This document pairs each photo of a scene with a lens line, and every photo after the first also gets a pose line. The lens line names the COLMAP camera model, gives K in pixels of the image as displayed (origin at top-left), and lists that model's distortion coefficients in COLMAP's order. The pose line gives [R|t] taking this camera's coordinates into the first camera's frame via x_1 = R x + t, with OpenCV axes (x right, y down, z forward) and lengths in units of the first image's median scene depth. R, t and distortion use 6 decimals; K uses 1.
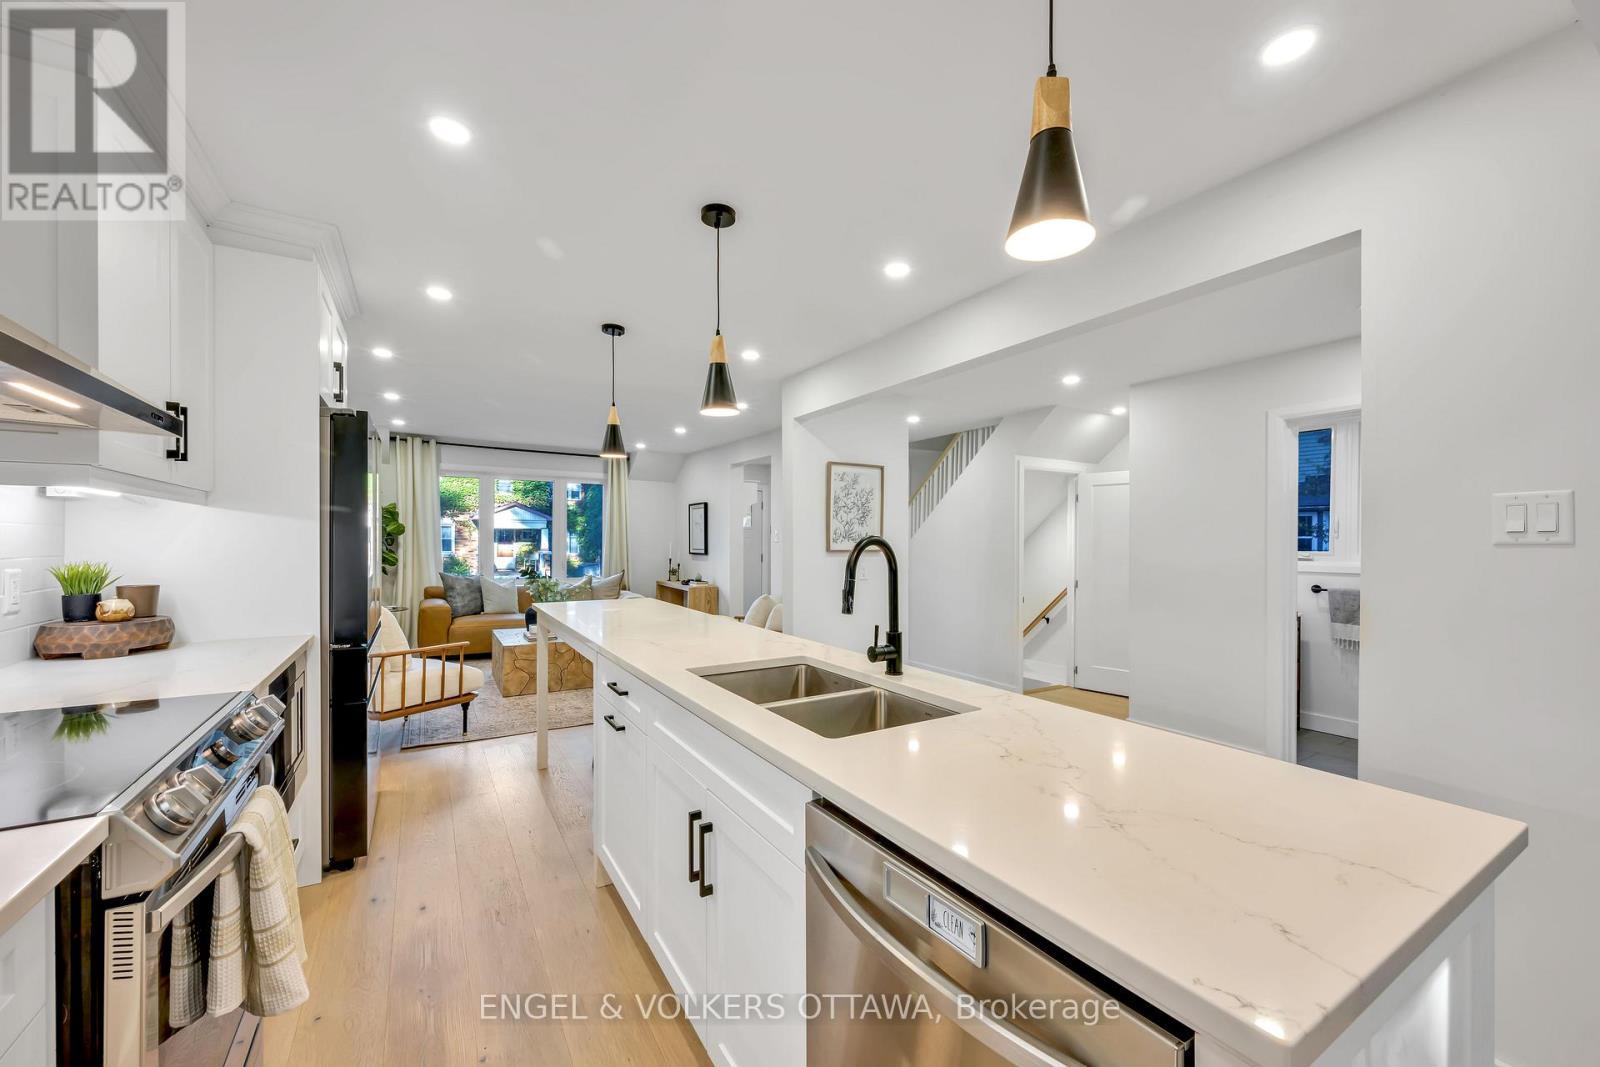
lens RADIAL K [[631.0, 0, 802.2], [0, 631.0, 539.7], [0, 0, 1]] dist [-0.002319, -0.000195]
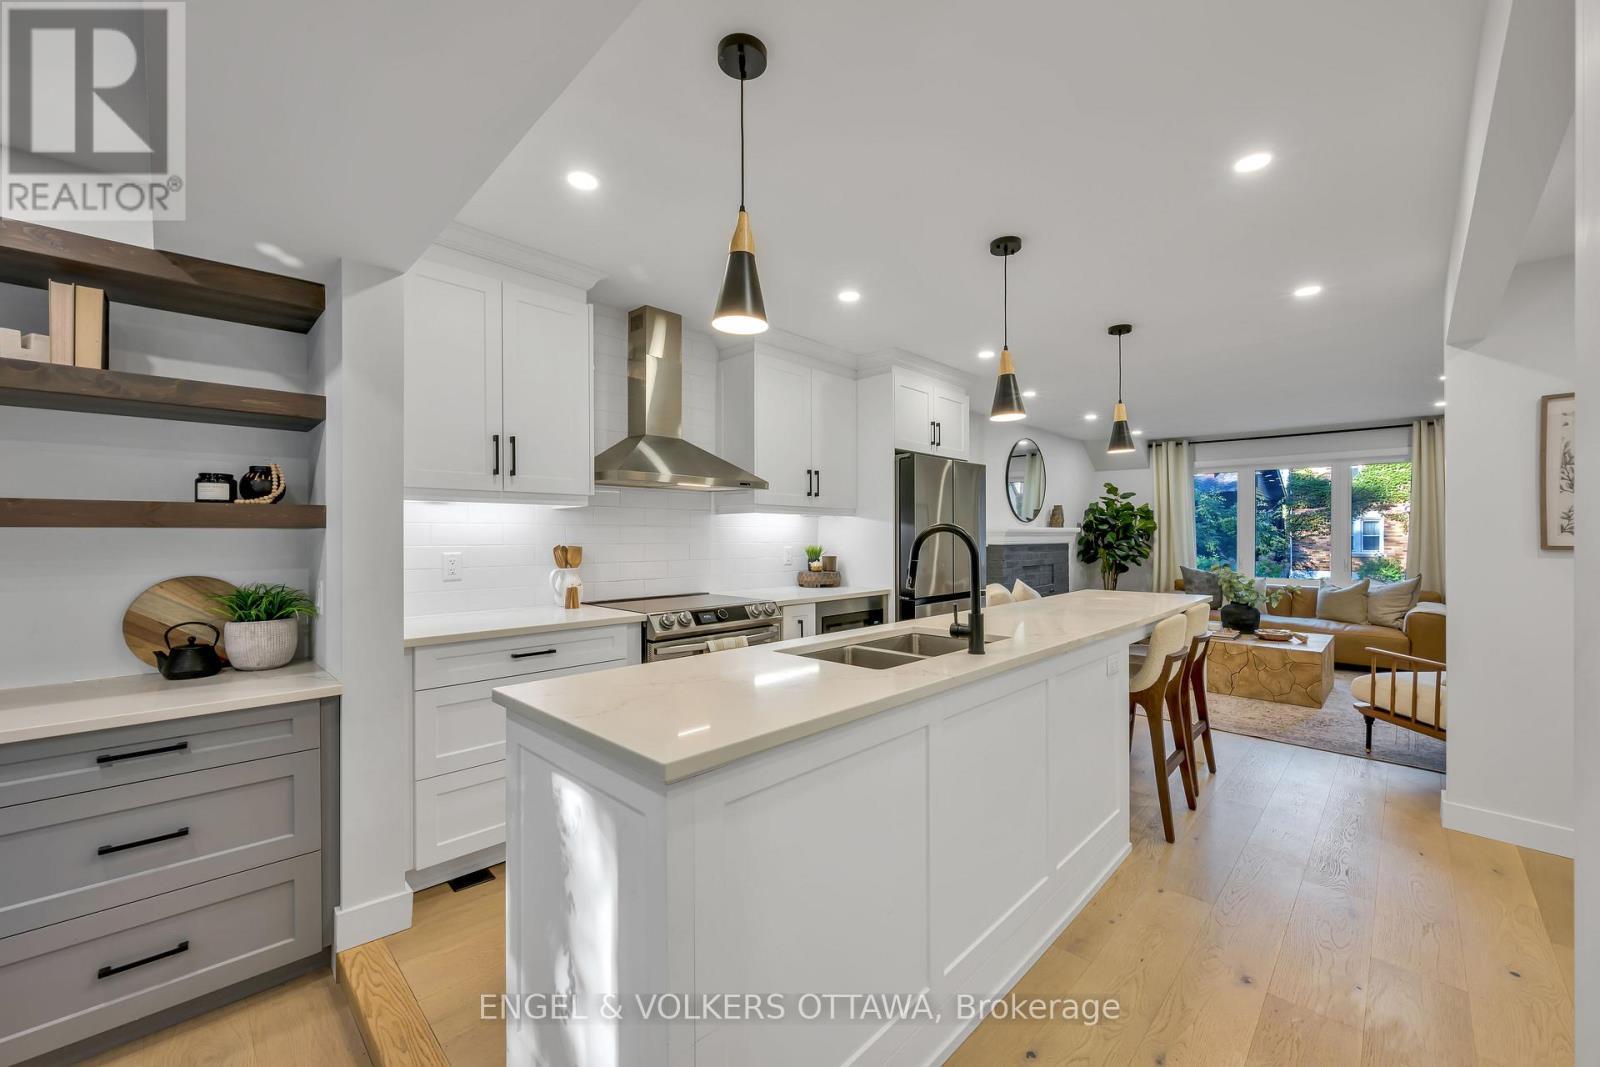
lens RADIAL K [[631.0, 0, 802.2], [0, 631.0, 539.7], [0, 0, 1]] dist [-0.002319, -0.000195]
pose [[0.254810, -0.002203, -0.966989, 0.434962], [0.004122, 0.999991, -0.001192, 0.008756], [0.966982, -0.003682, 0.254816, 0.175596]]
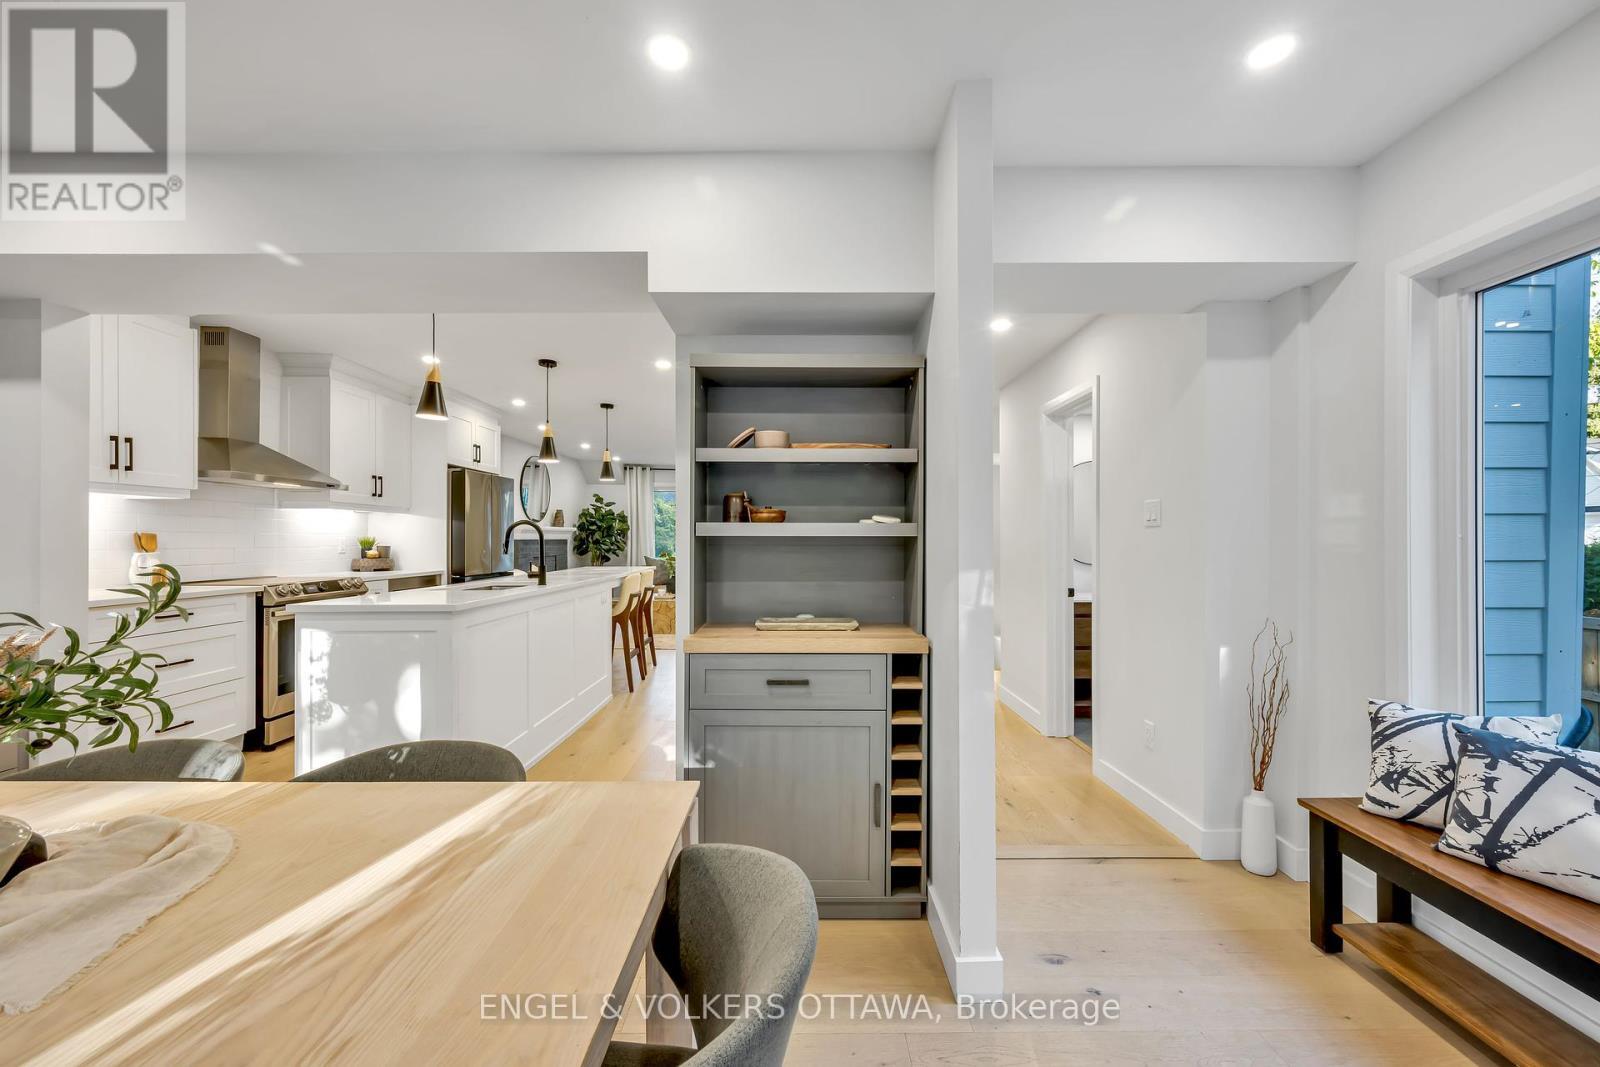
lens RADIAL K [[637.4, 0, 795.2], [0, 637.4, 537.2], [0, 0, 1]] dist [-0.001609, -0.000261]
pose [[0.851432, -0.006304, -0.524426, 0.784972], [0.003508, 0.999974, -0.006325, 0.027088], [0.524453, 0.003545, 0.851432, -0.145539]]
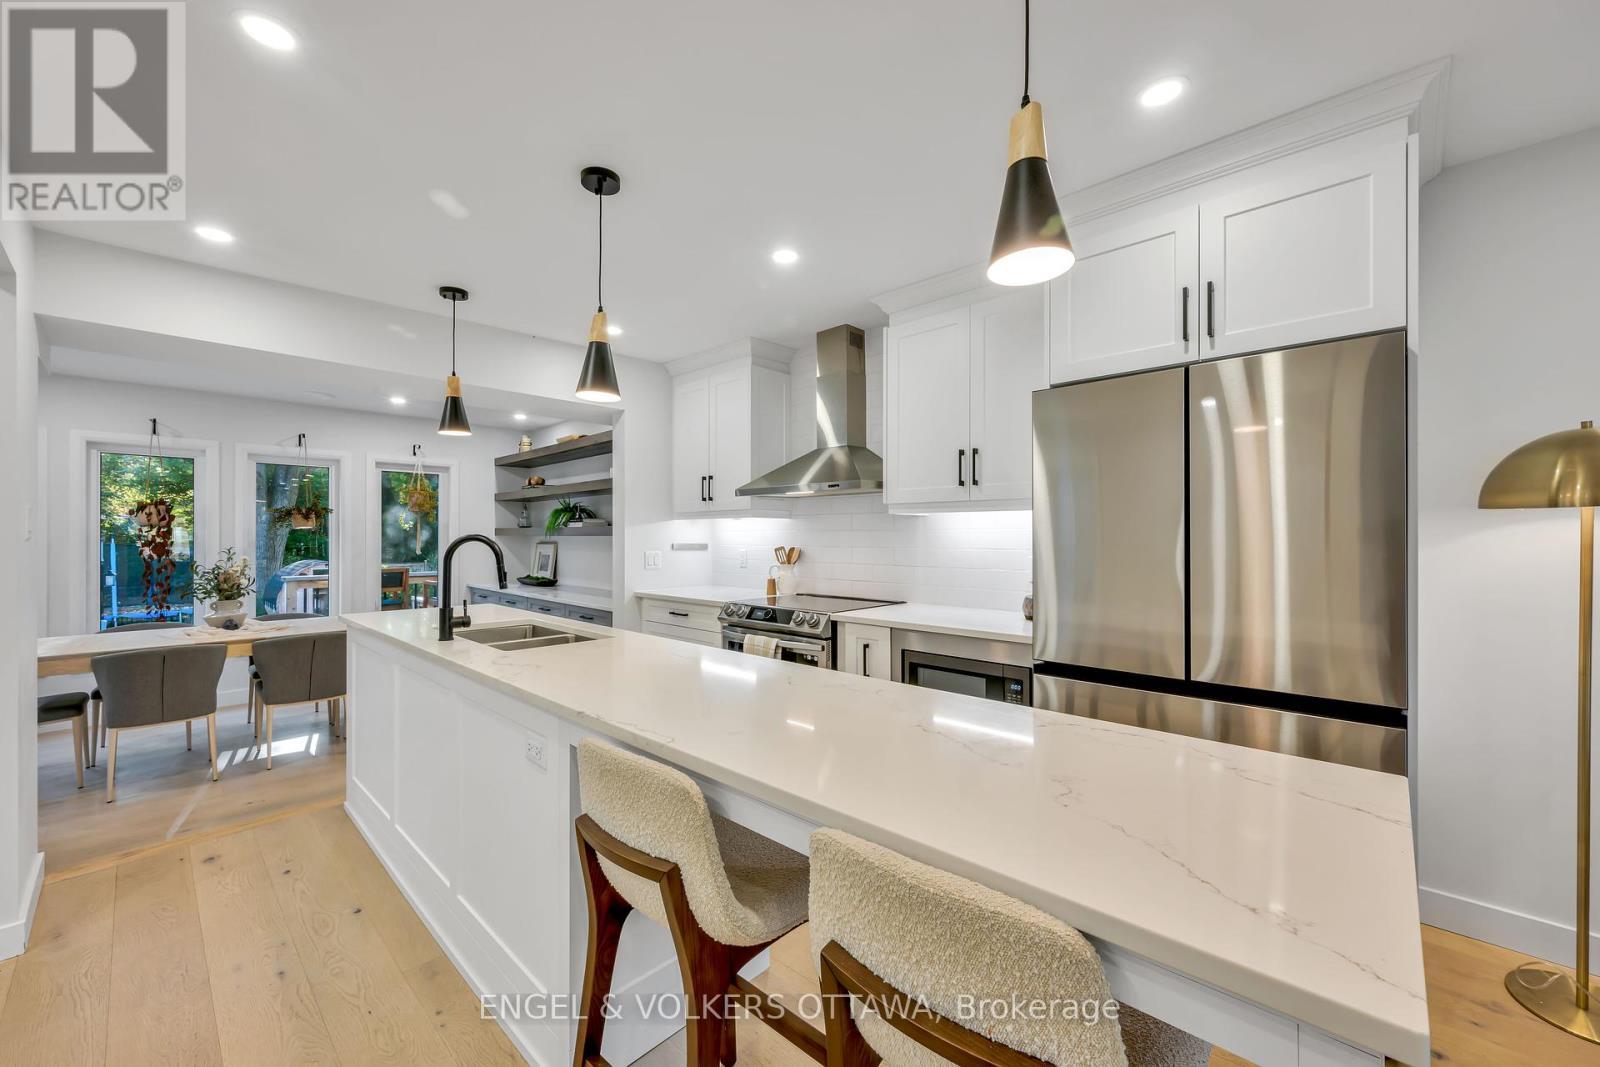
lens RADIAL K [[637.4, 0, 795.2], [0, 637.4, 537.2], [0, 0, 1]] dist [-0.001609, -0.000261]
pose [[-0.966302, -0.009968, -0.257217, -0.300686], [-0.009311, 0.999950, -0.003773, -0.000015], [0.257241, -0.001251, -0.966346, 1.306722]]
